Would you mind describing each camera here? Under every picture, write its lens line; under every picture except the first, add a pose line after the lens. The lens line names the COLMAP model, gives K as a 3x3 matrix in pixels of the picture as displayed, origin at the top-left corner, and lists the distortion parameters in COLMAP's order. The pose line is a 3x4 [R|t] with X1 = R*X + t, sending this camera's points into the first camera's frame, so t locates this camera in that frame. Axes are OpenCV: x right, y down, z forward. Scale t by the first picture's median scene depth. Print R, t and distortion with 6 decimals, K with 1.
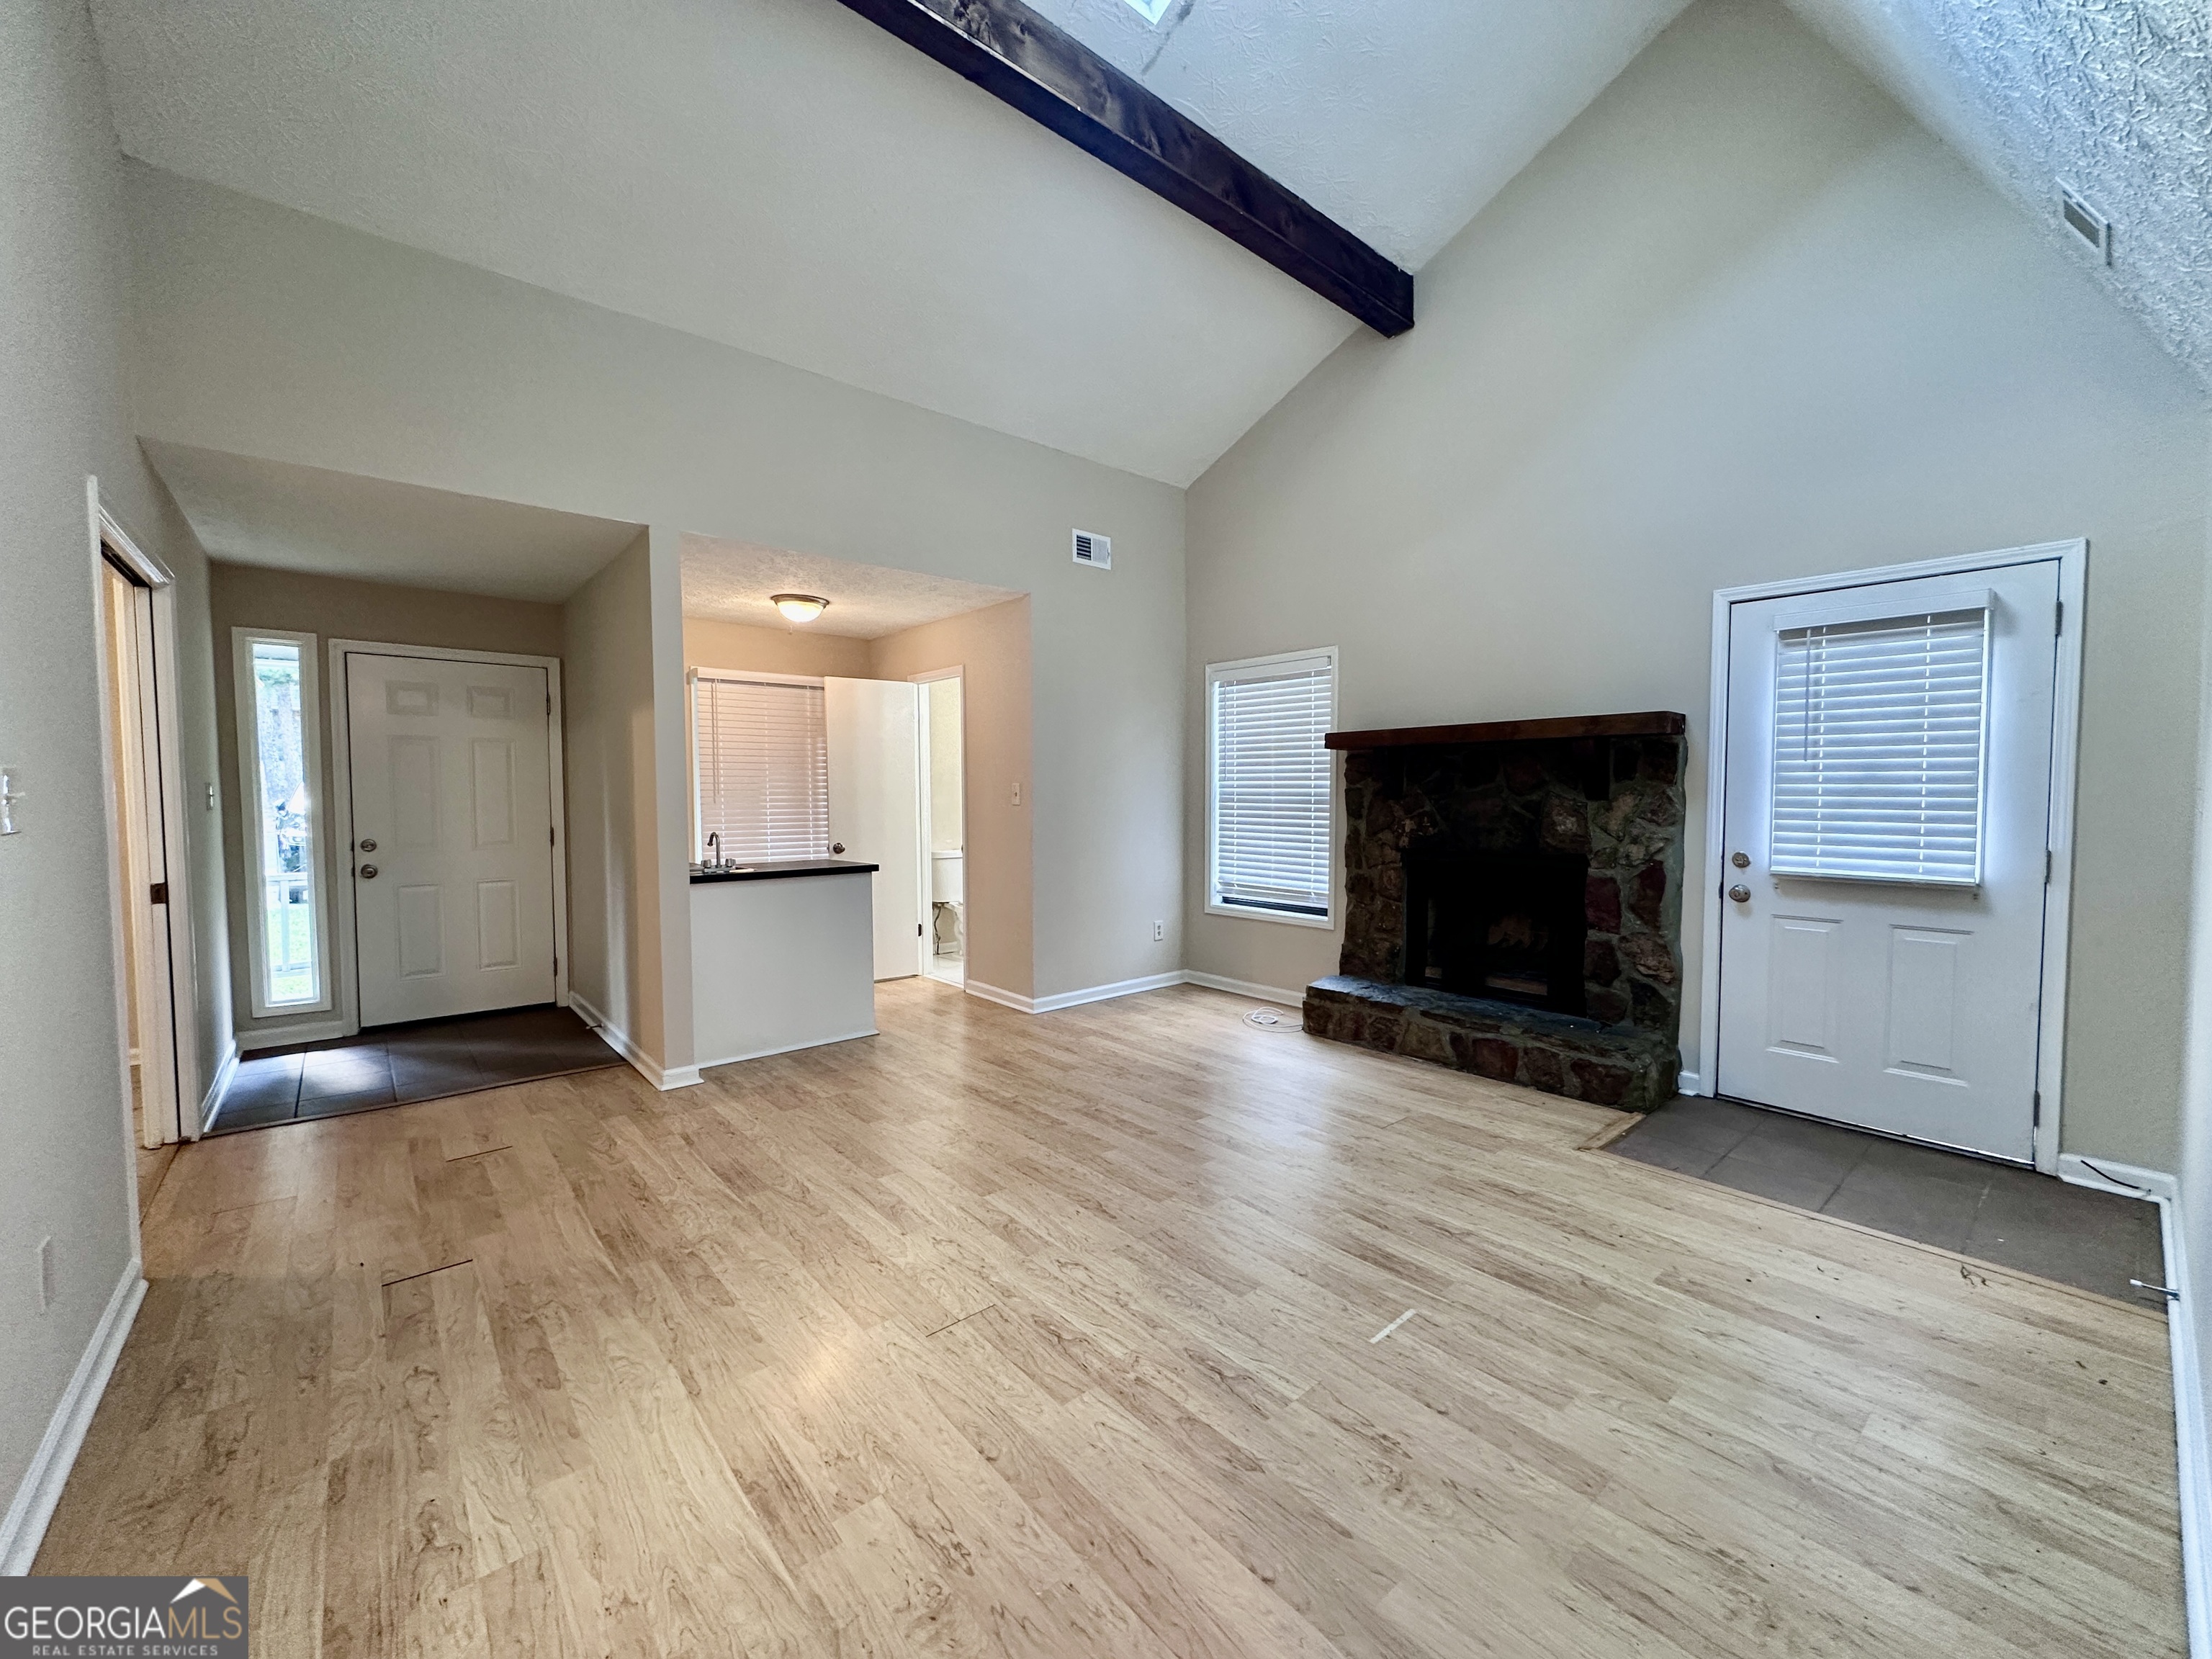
lens RADIAL K [[883.8, 0, 1111.3], [0, 883.8, 828.8], [0, 0, 1]] dist [-0.003361, 0.000634]
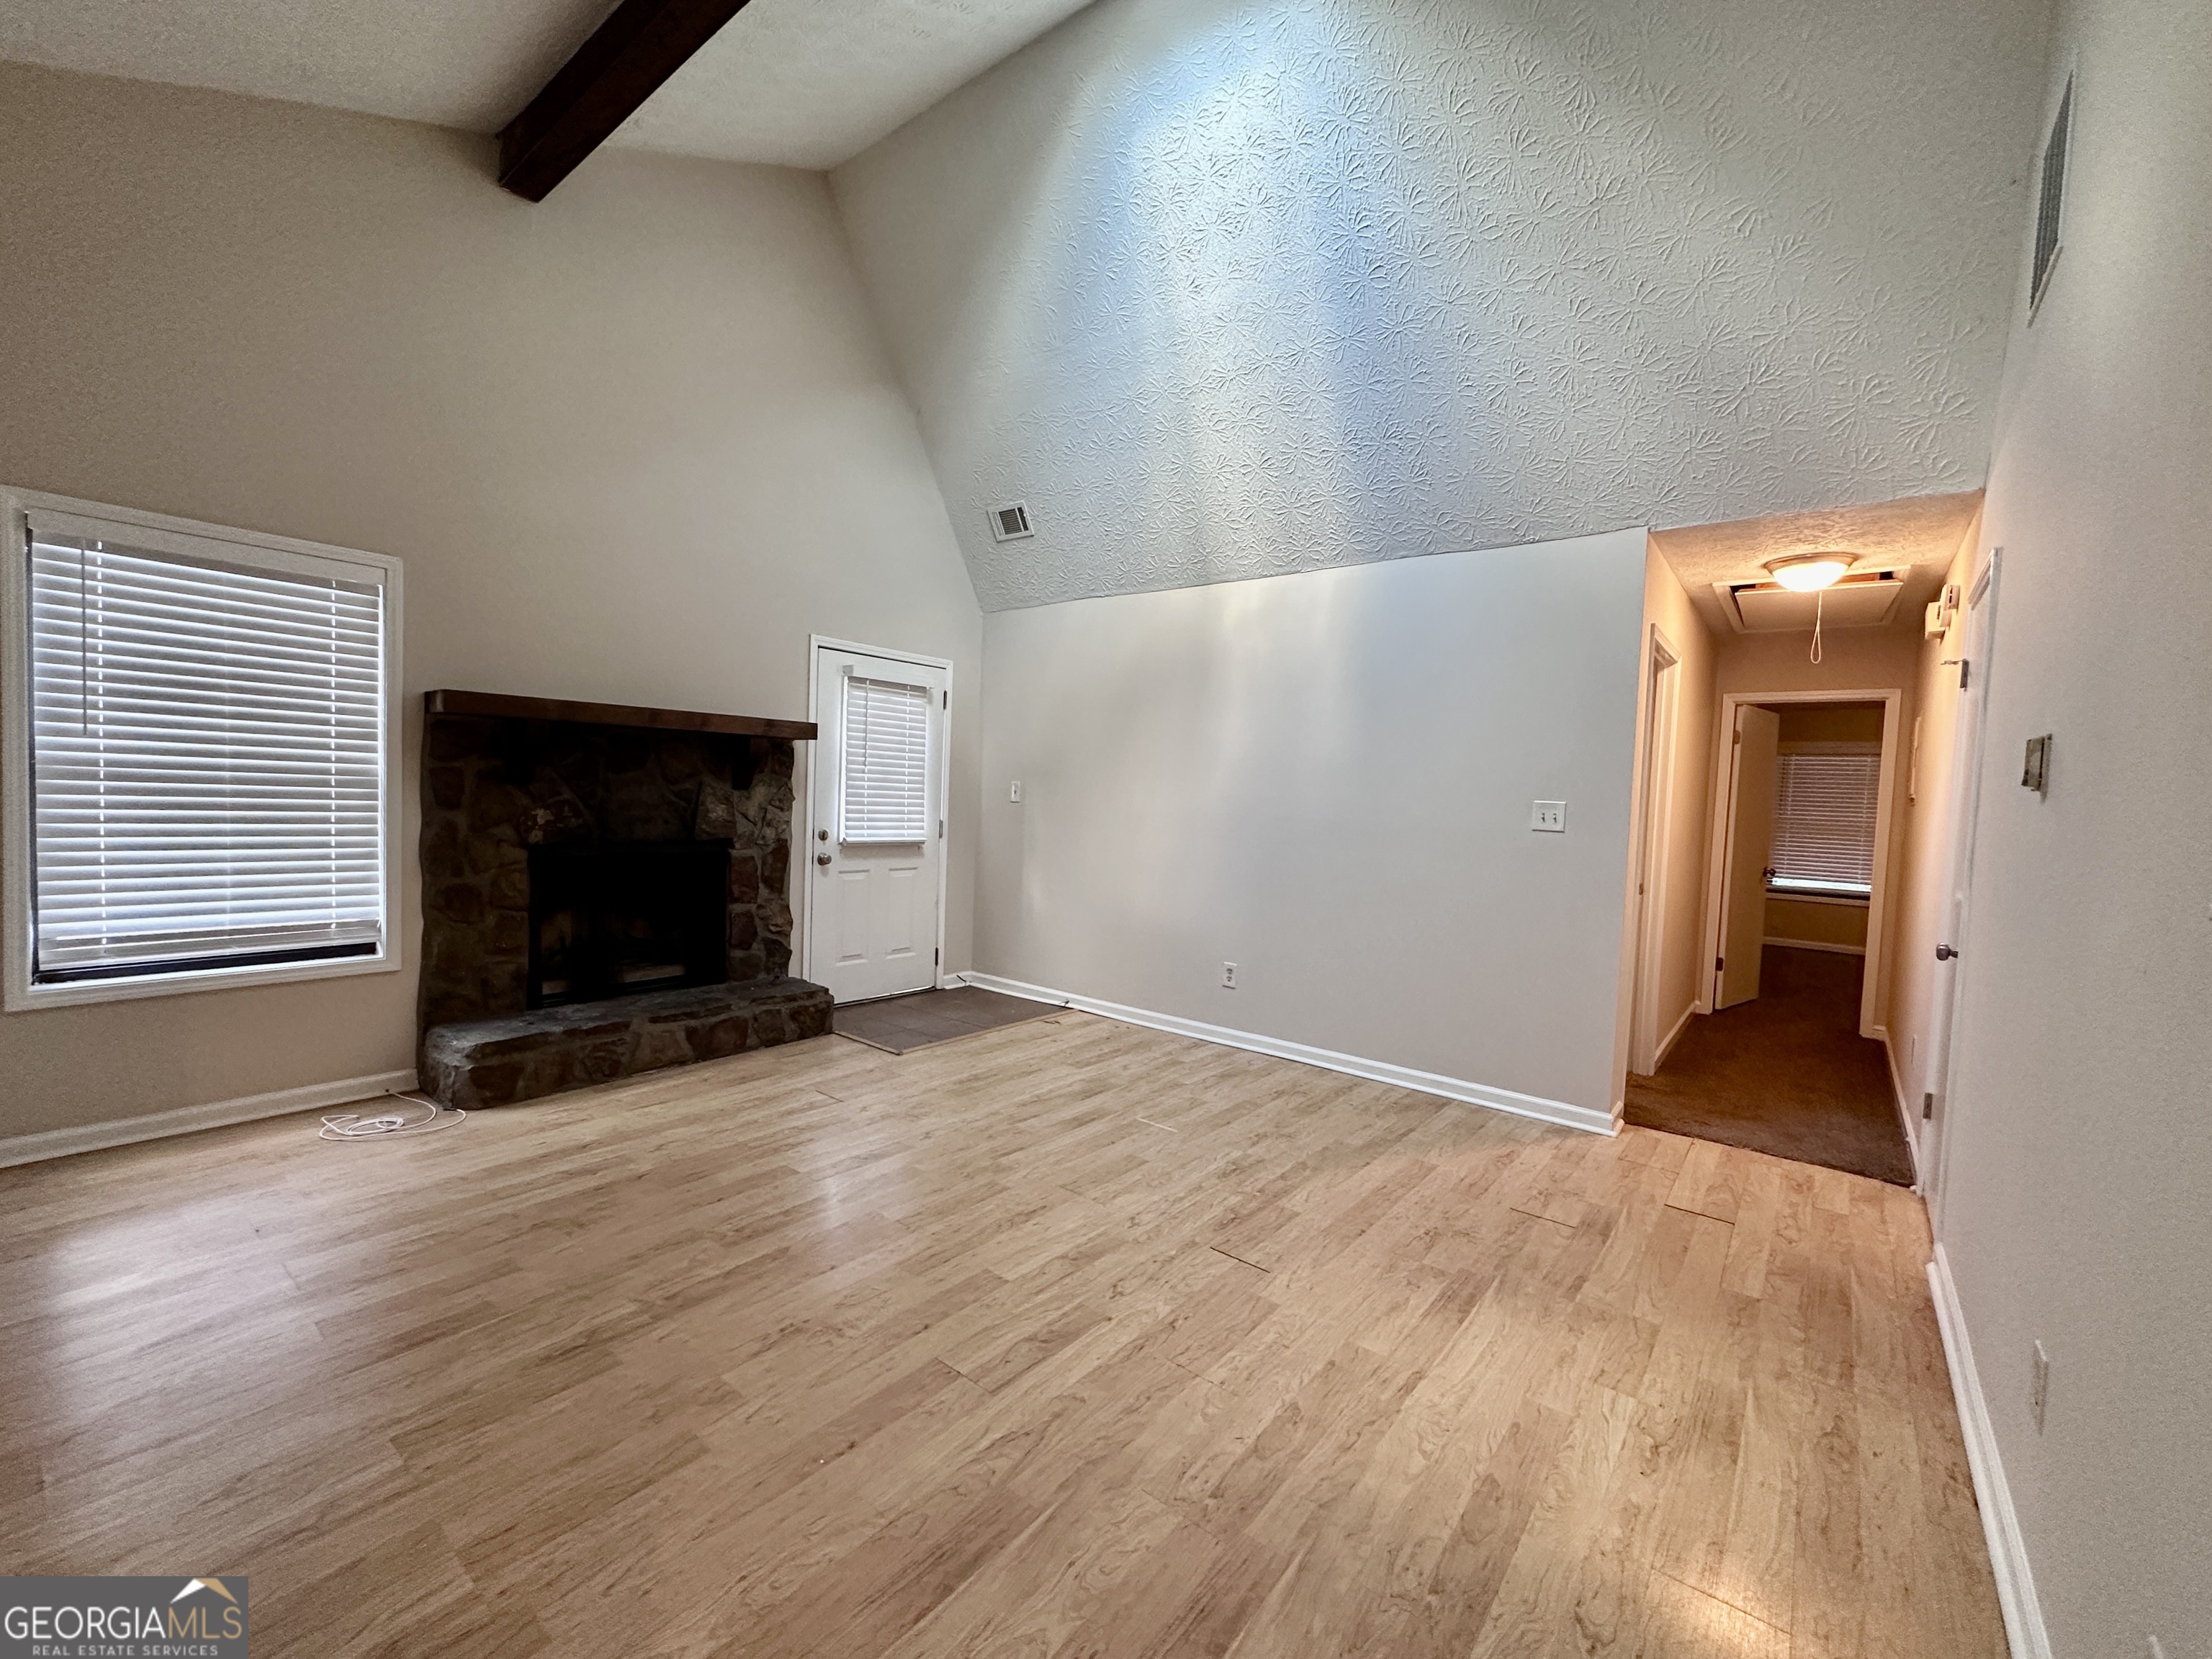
lens RADIAL K [[883.8, 0, 1122.8], [0, 883.8, 827.3], [0, 0, 1]] dist [-0.003361, 0.000634]
pose [[-0.183415, -0.043533, 0.982071, -0.836795], [0.002590, 0.998994, 0.044767, -0.042761], [-0.983032, 0.010755, -0.183117, 0.902746]]
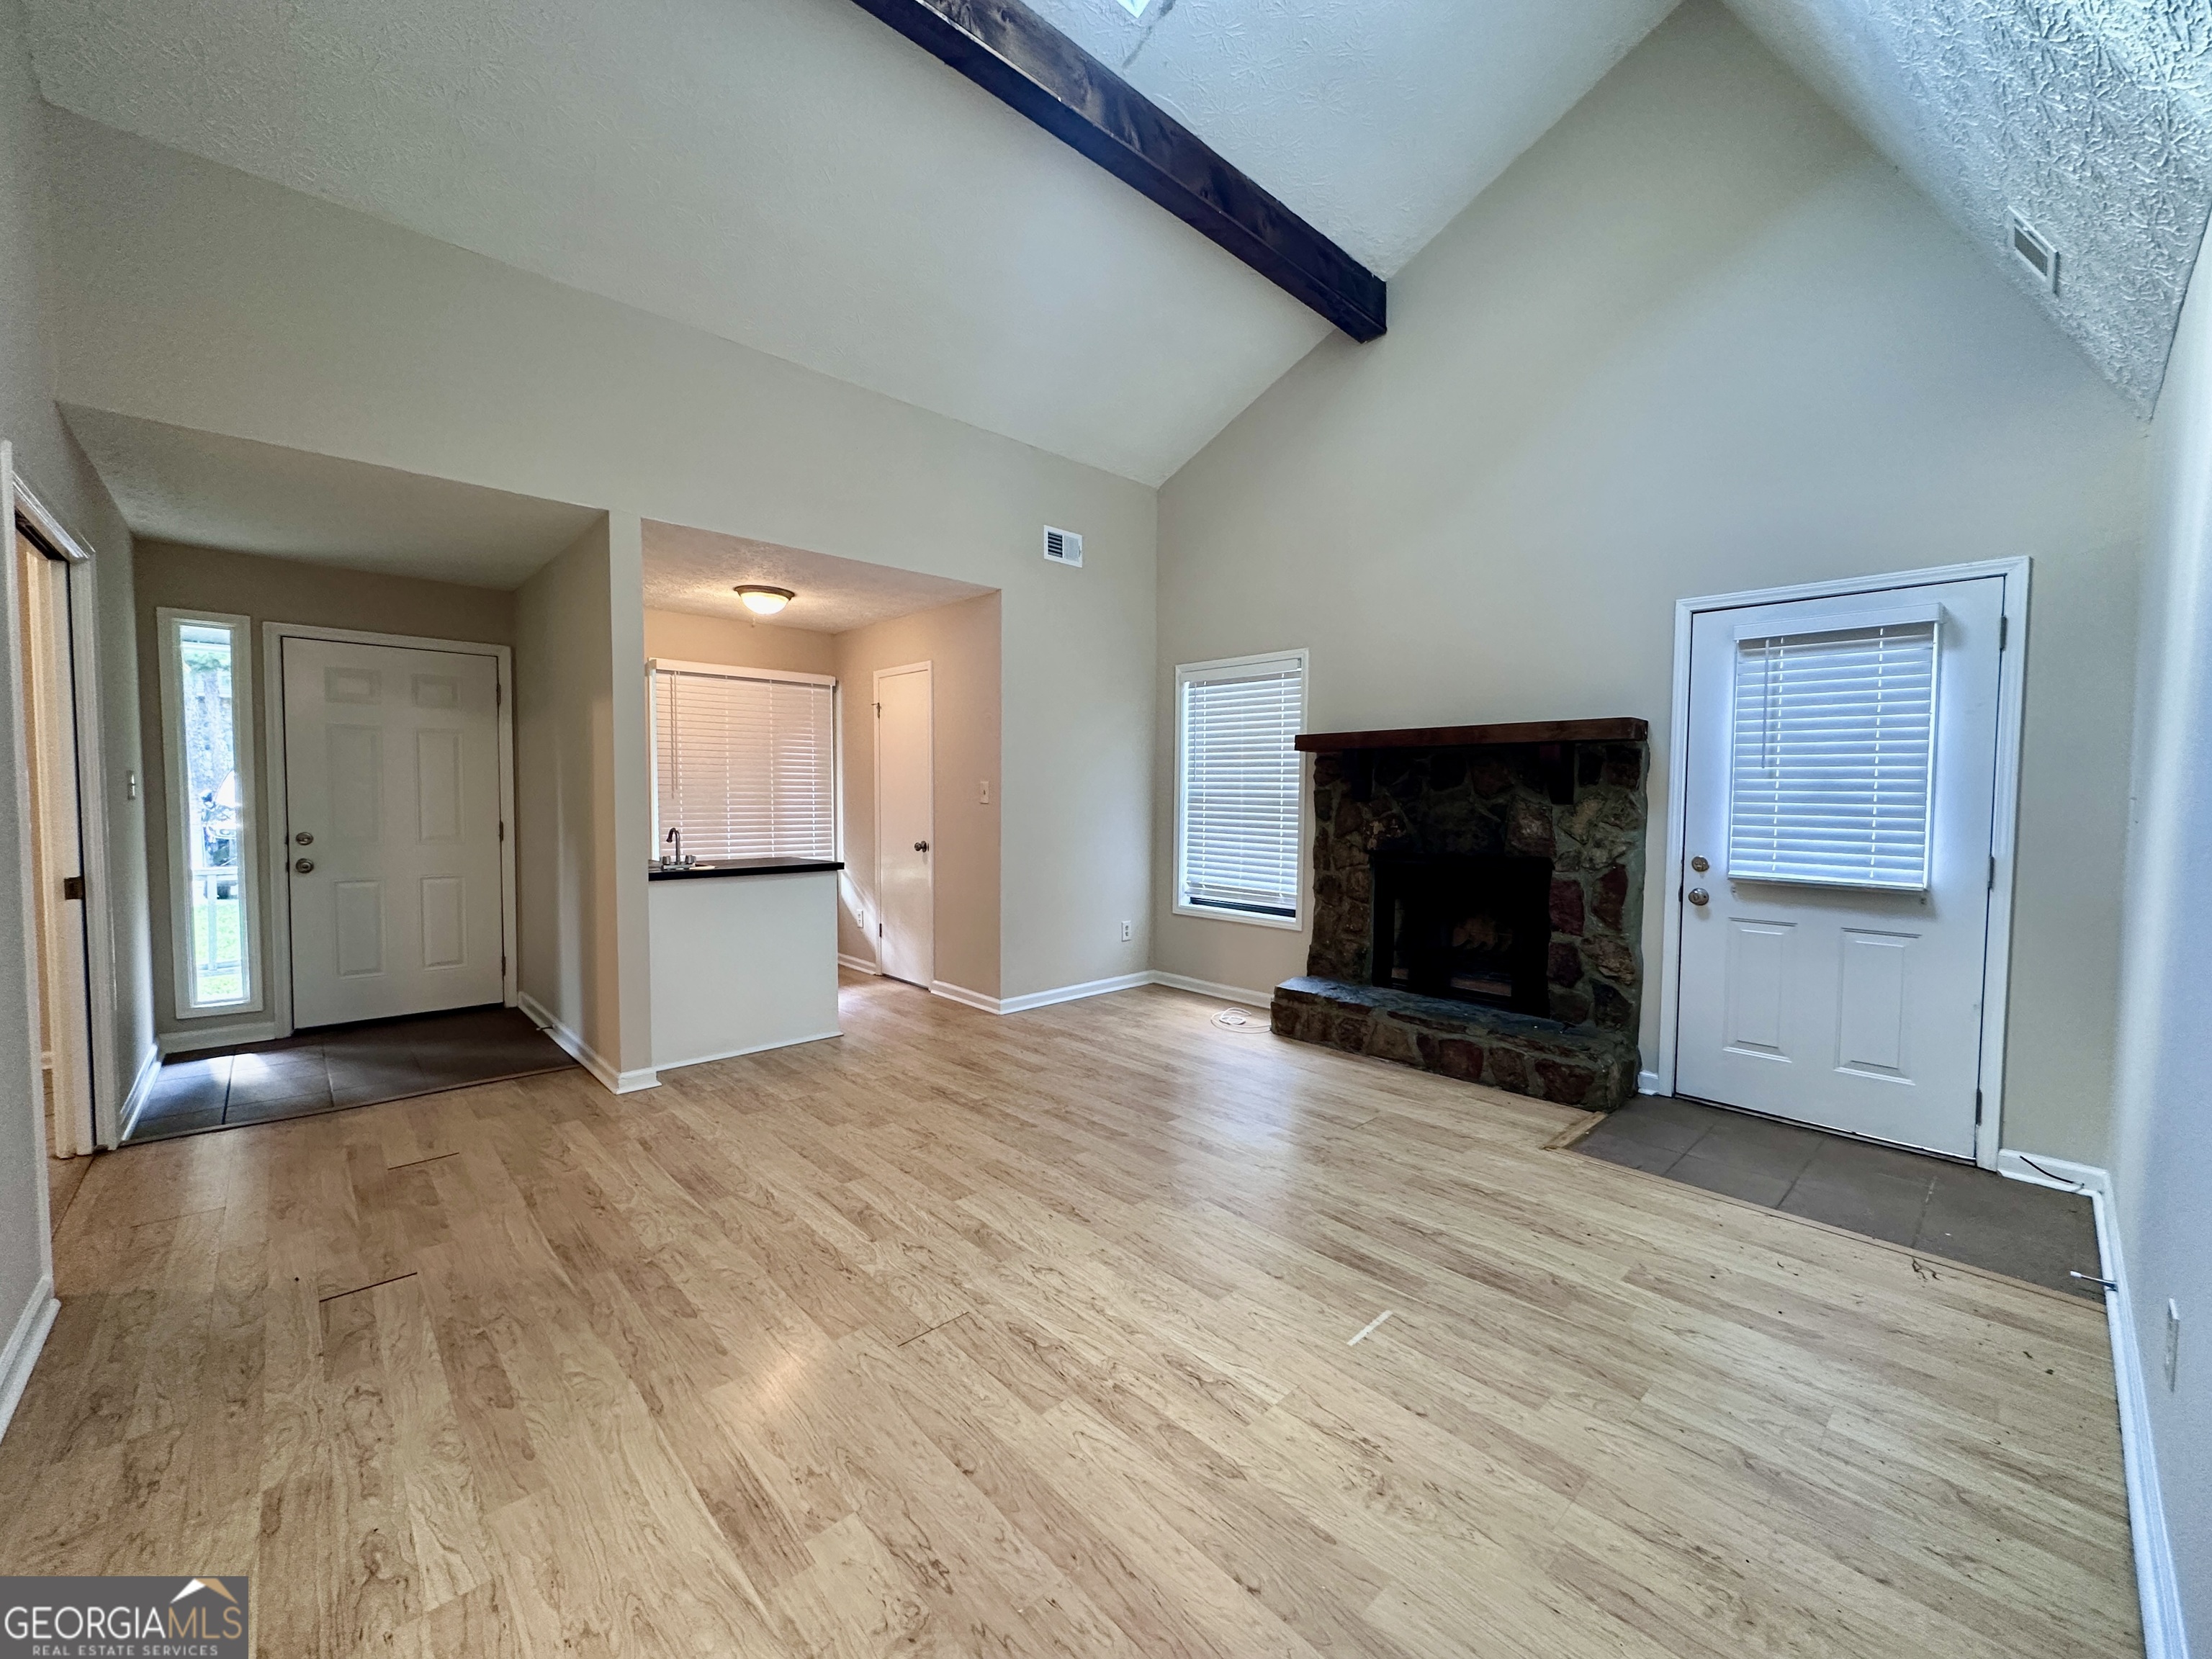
lens RADIAL K [[883.8, 0, 1111.5], [0, 883.8, 829.2], [0, 0, 1]] dist [-0.003361, 0.000634]
pose [[0.999011, 0.008896, 0.043557, -0.014143], [-0.008899, 0.999960, -0.000130, 0.001210], [-0.043557, -0.000257, 0.999051, 0.009832]]
